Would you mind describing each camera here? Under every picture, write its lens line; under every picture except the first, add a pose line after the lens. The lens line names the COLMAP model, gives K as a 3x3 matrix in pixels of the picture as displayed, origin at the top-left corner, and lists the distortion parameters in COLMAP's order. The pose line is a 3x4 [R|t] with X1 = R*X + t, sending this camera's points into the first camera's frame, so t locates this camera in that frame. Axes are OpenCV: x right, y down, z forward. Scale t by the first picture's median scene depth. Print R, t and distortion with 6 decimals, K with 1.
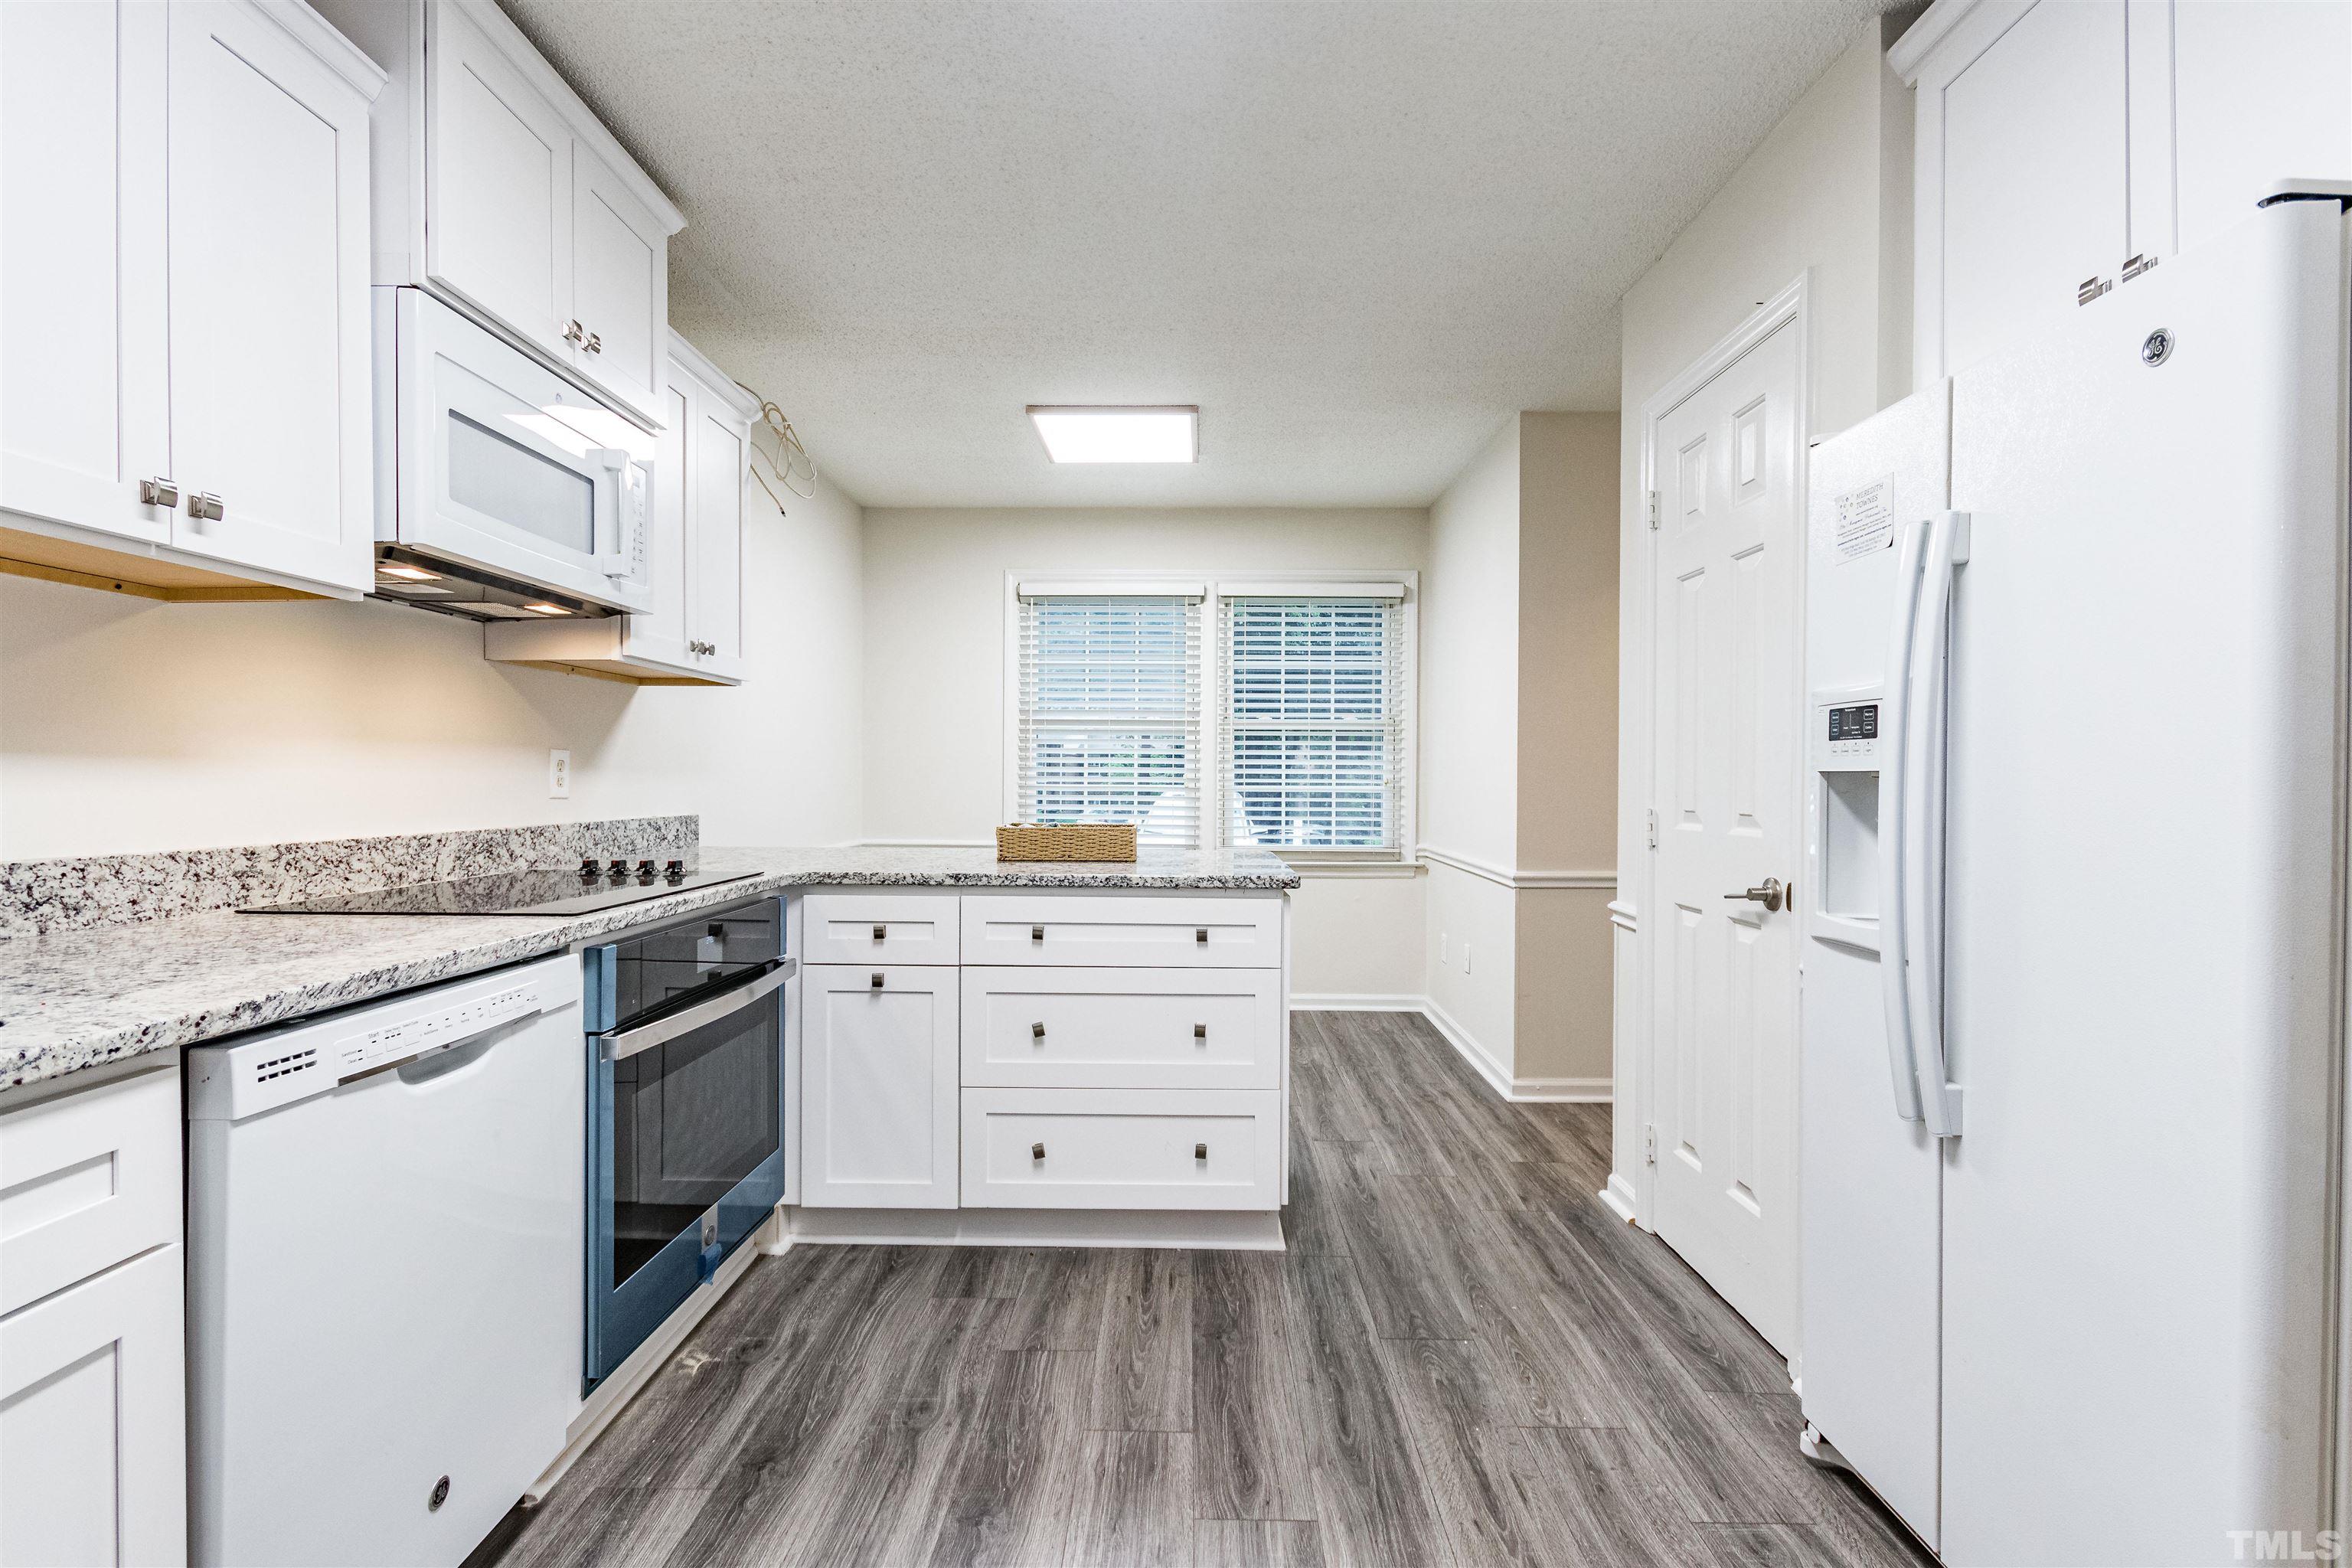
lens RADIAL K [[1083.7, 0, 1174.4], [0, 1083.7, 780.1], [0, 0, 1]] dist [0.002884, -0.001671]
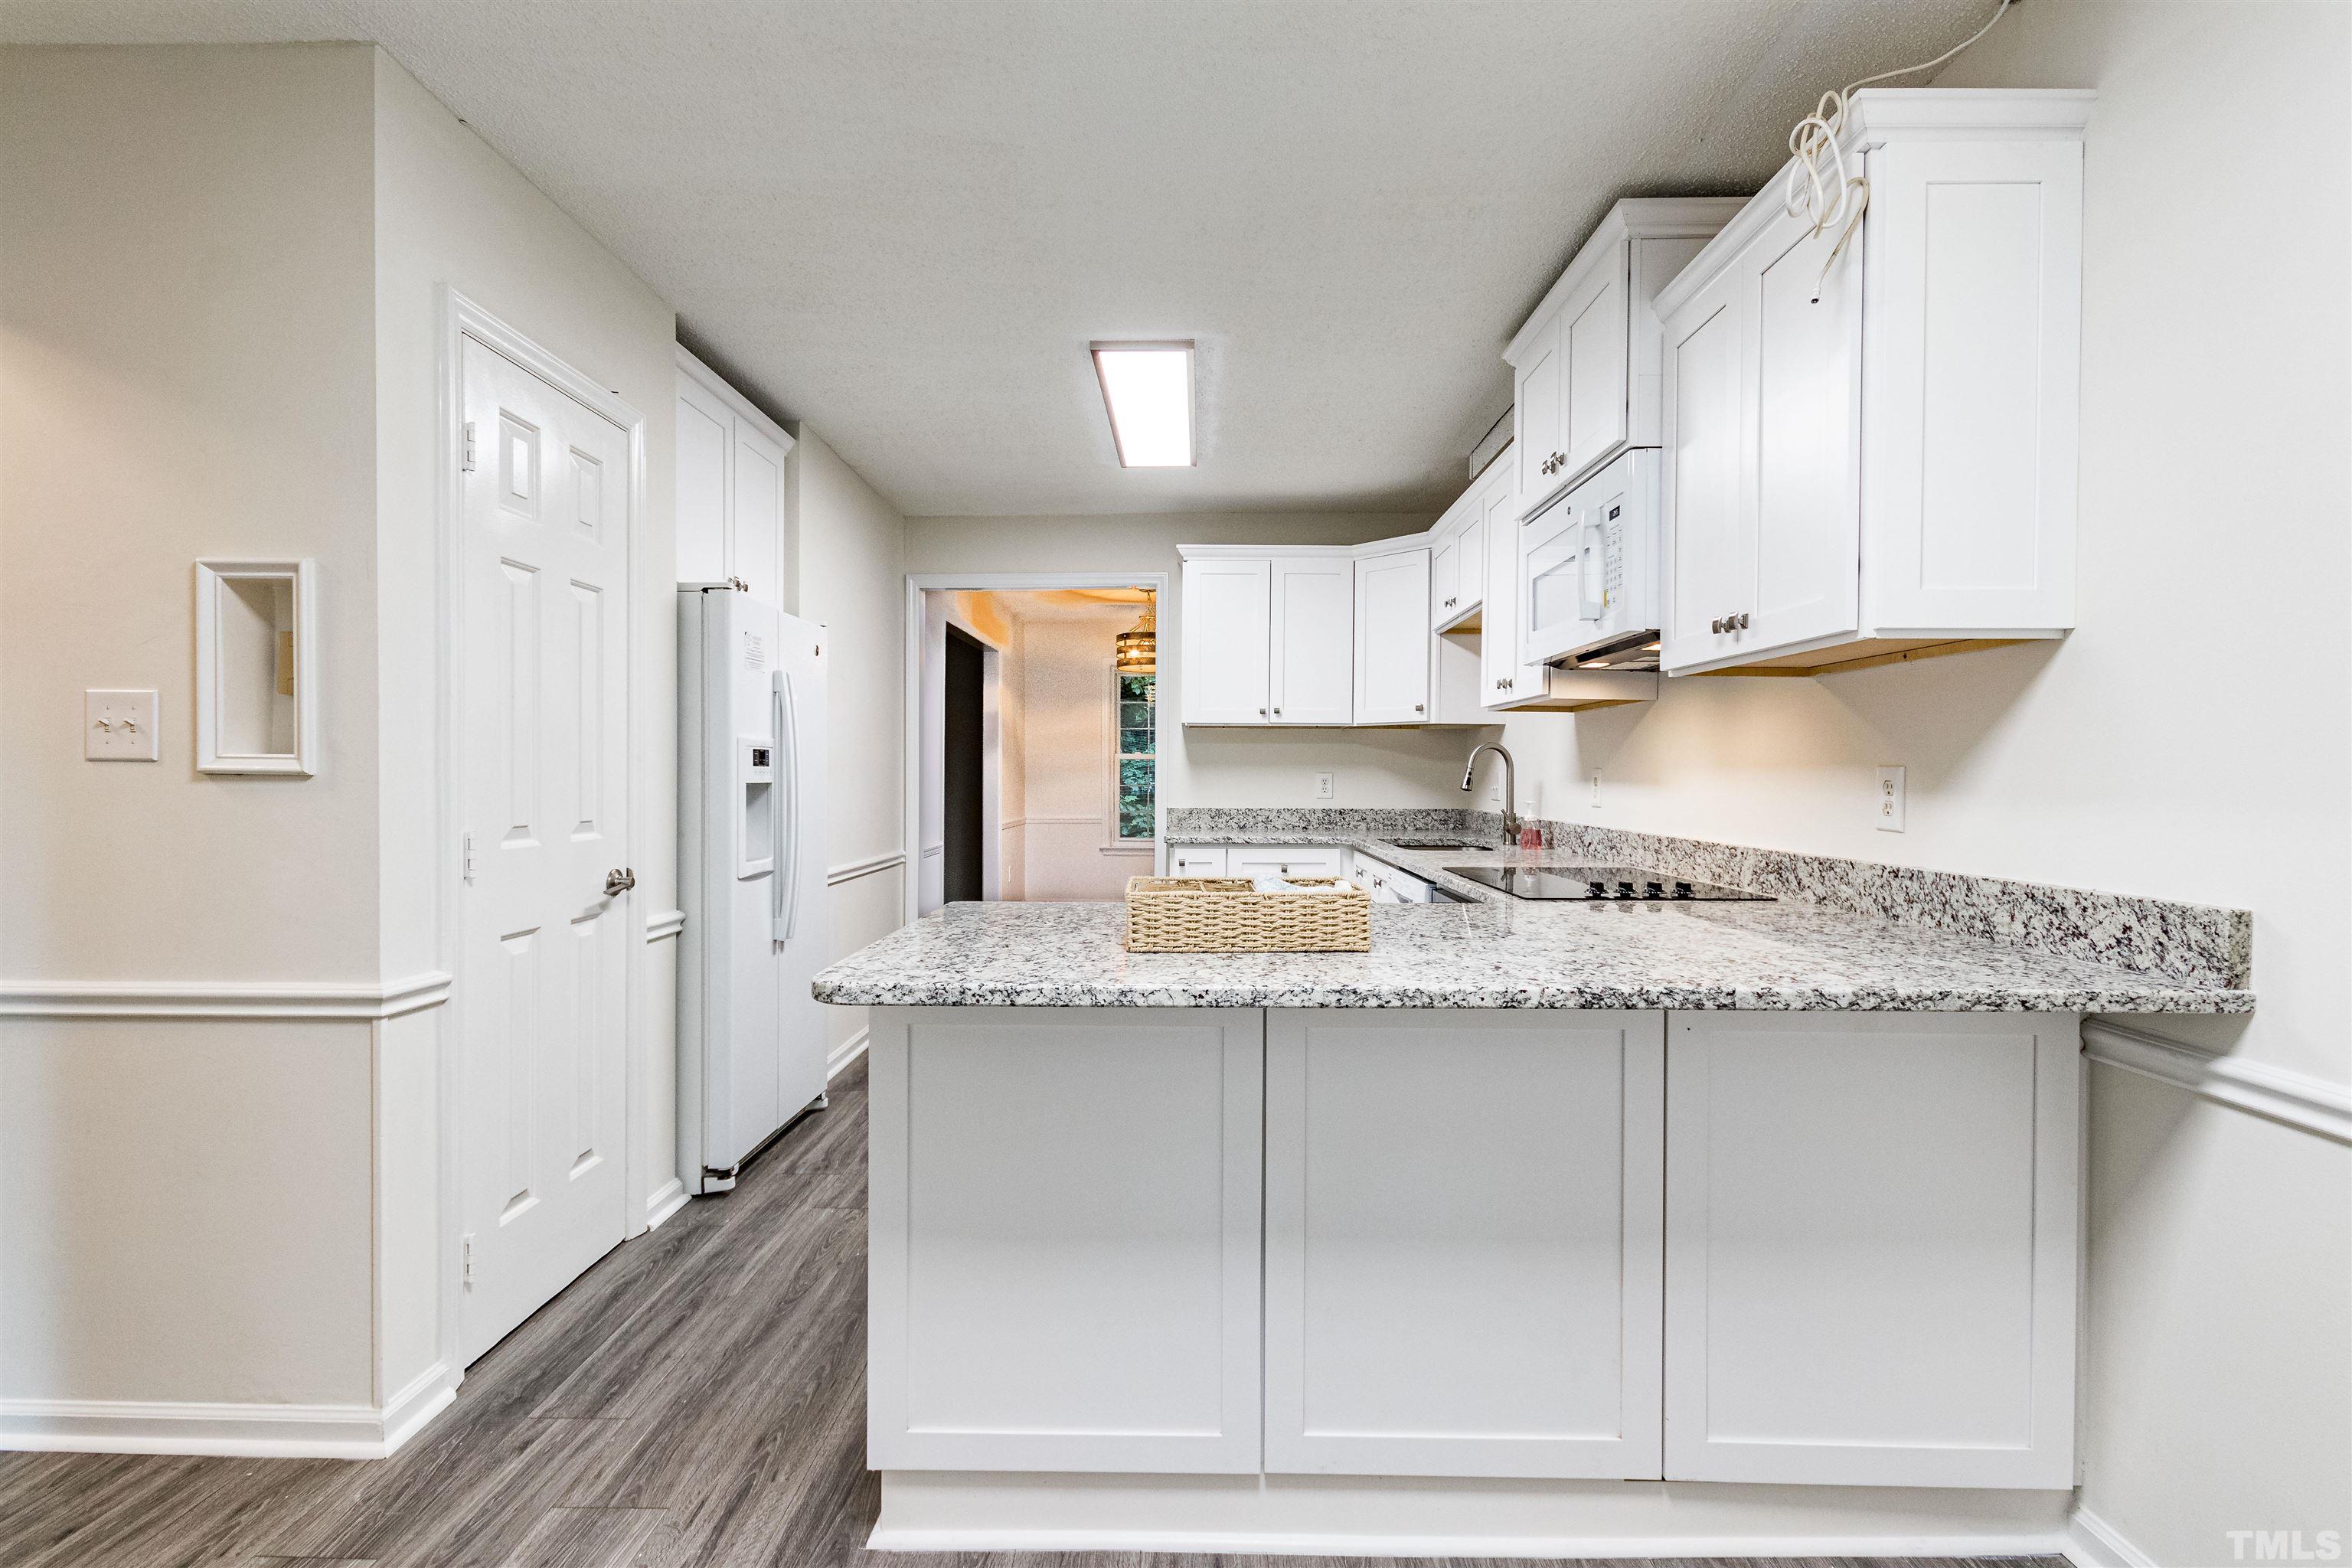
lens RADIAL K [[1083.7, 0, 1174.4], [0, 1083.7, 780.1], [0, 0, 1]] dist [0.002884, -0.001671]
pose [[-0.999963, -0.008437, 0.001749, -0.073422], [-0.008425, 0.999943, 0.006532, -0.021267], [-0.001804, 0.006517, -0.999977, 1.926612]]
